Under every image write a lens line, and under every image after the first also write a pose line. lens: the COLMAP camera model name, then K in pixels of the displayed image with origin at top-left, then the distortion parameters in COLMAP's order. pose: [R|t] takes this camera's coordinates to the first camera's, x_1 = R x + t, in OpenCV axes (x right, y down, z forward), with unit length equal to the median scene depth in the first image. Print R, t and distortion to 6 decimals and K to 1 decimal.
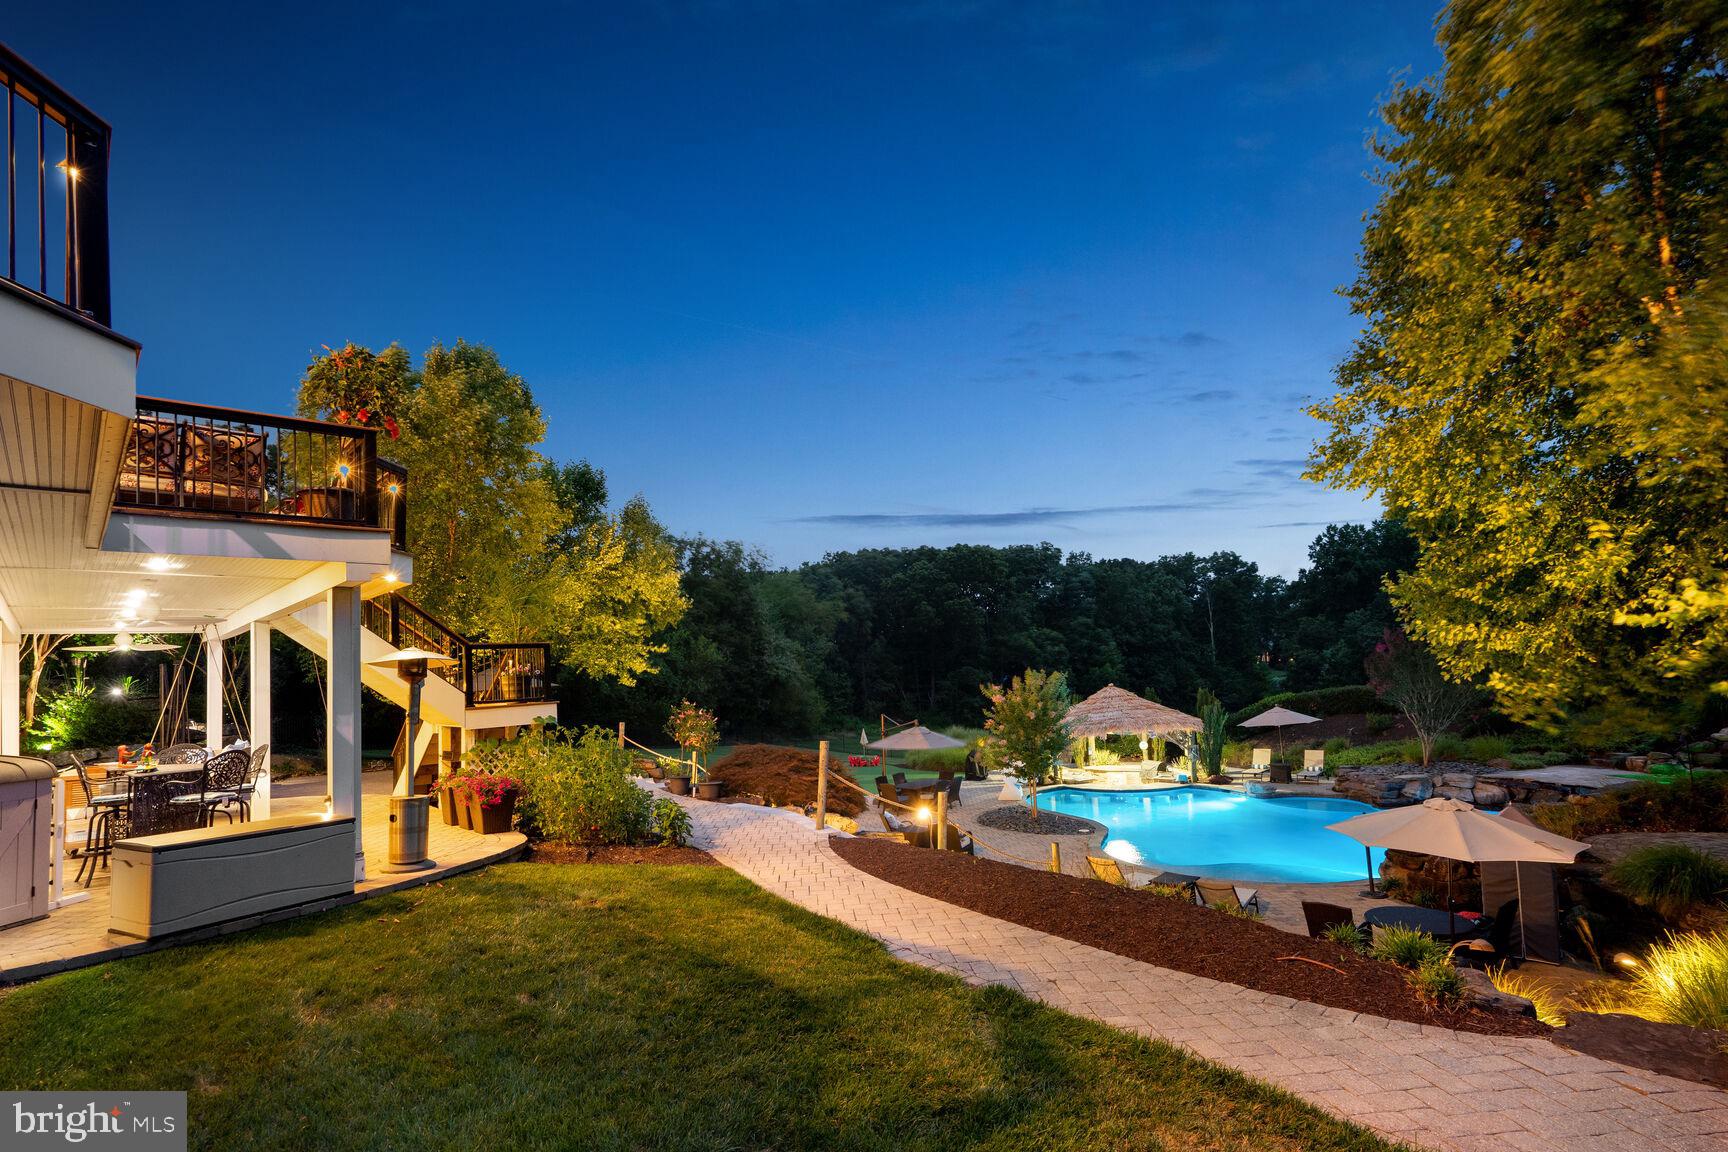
lens RADIAL K [[834.2, 0, 863.6], [0, 834.2, 652.0], [0, 0, 1]] dist [0.000740, 0.001018]
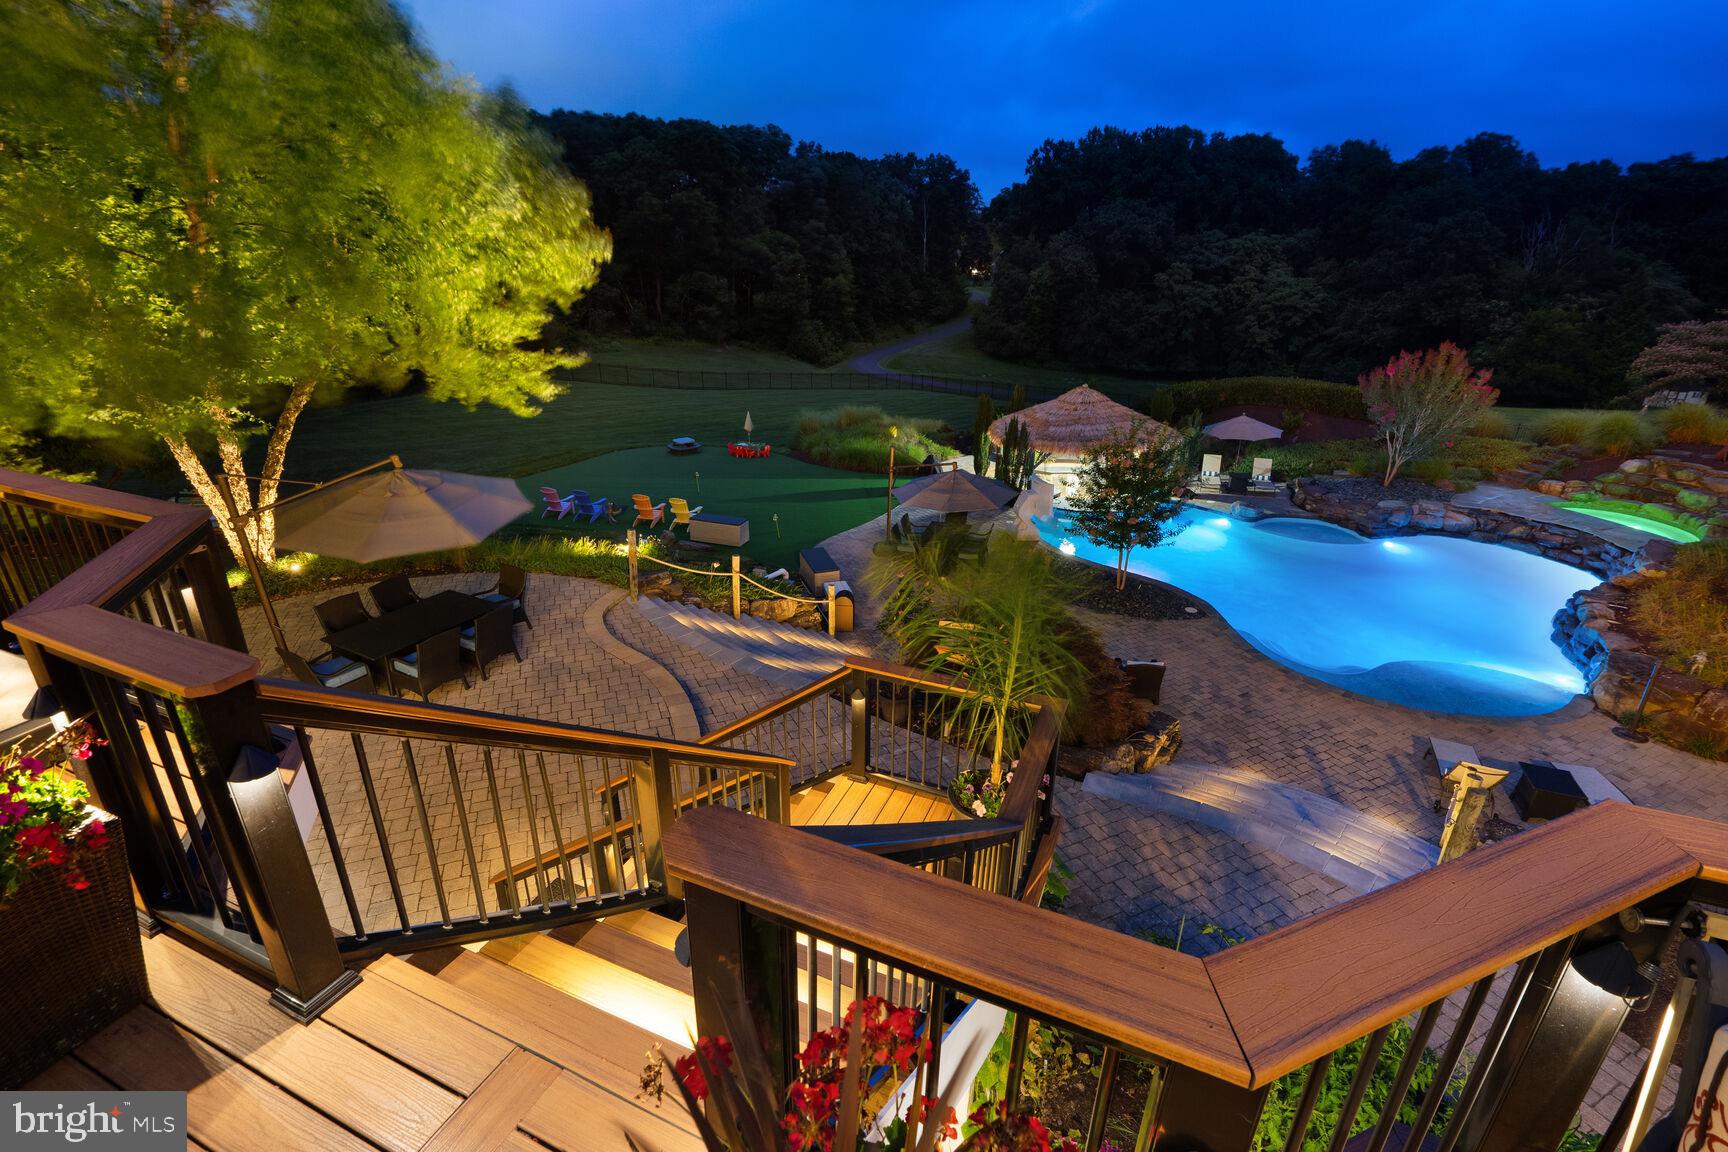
lens RADIAL K [[747.9, 0, 872.1], [0, 747.9, 594.6], [0, 0, 1]] dist [-0.000307, 0.000622]
pose [[0.918503, -0.124936, 0.375157, -0.243846], [-0.050466, 0.903973, 0.424601, -0.088439], [-0.392179, -0.408930, 0.823997, 0.315398]]
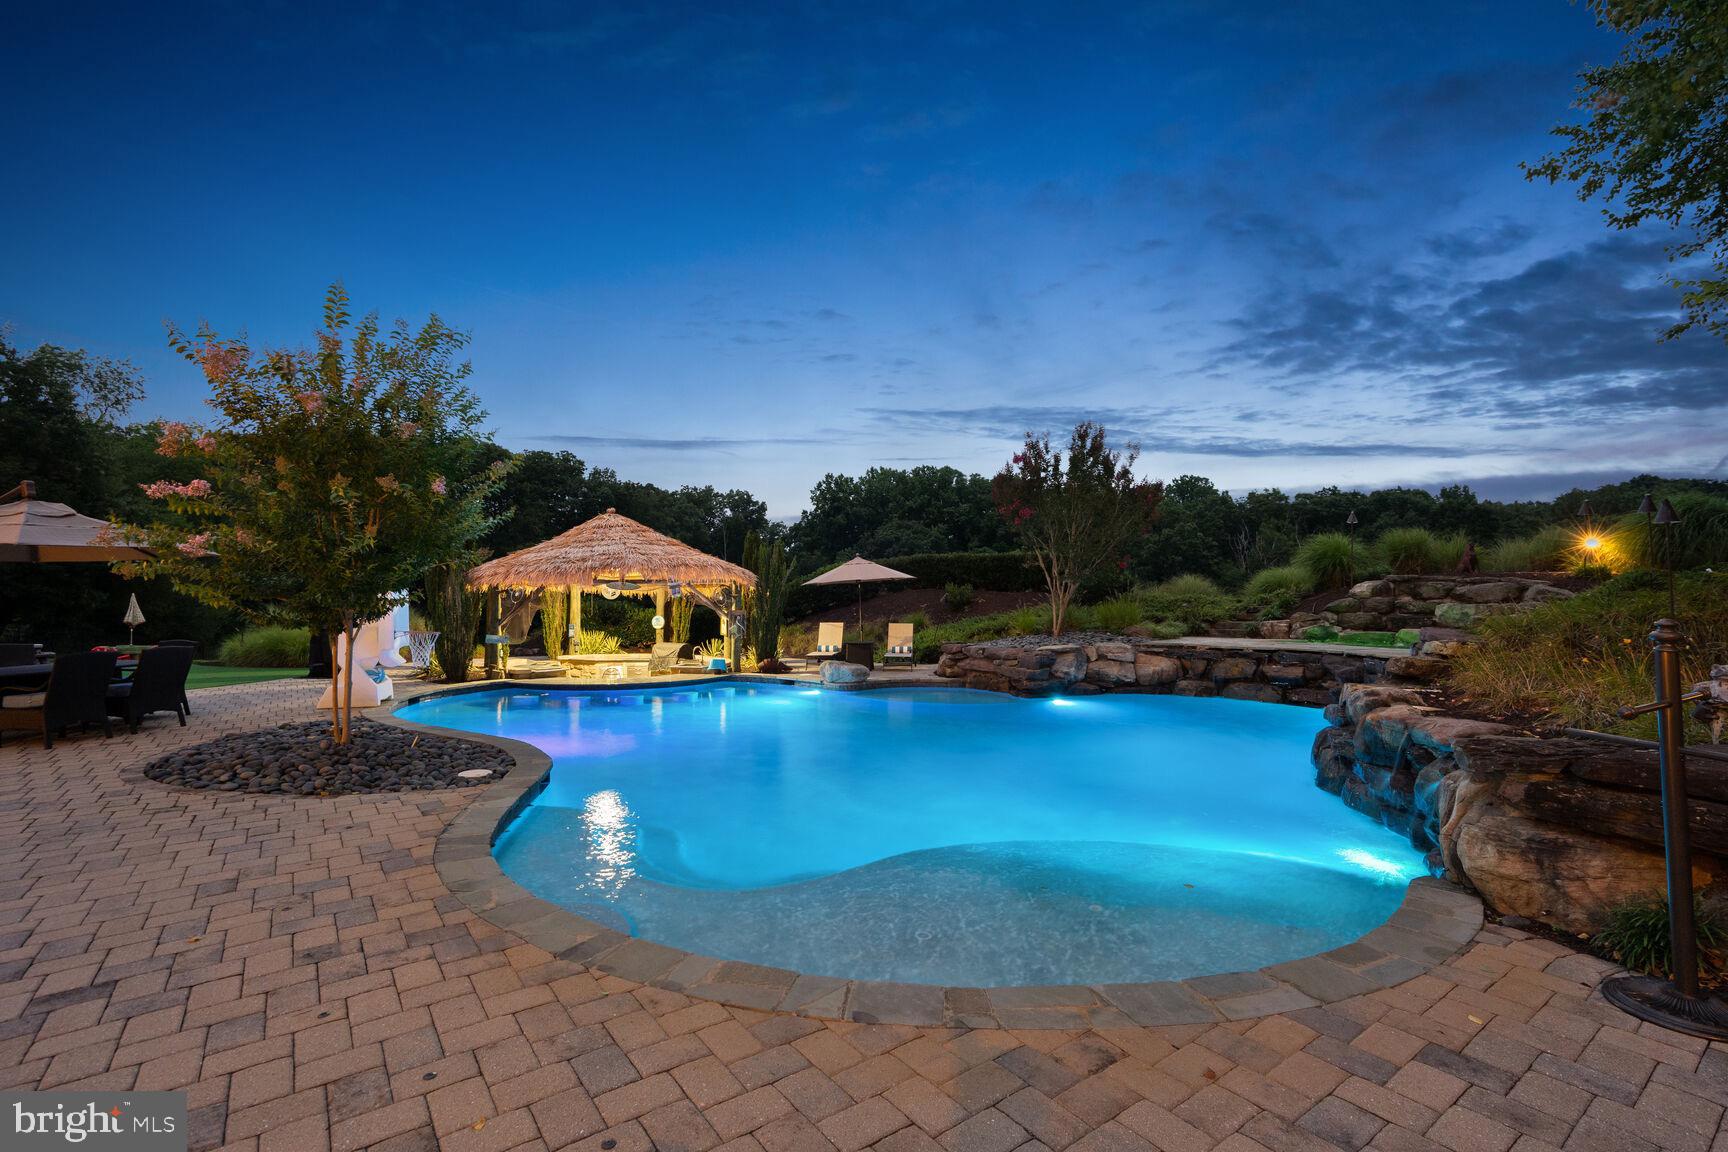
lens RADIAL K [[747.9, 0, 872.1], [0, 747.9, 594.6], [0, 0, 1]] dist [-0.000307, 0.000622]
pose [[0.824542, 0.052384, 0.563370, 0.148923], [-0.054340, 0.998434, -0.013307, 0.091183], [-0.563185, -0.019642, 0.826098, 0.440389]]
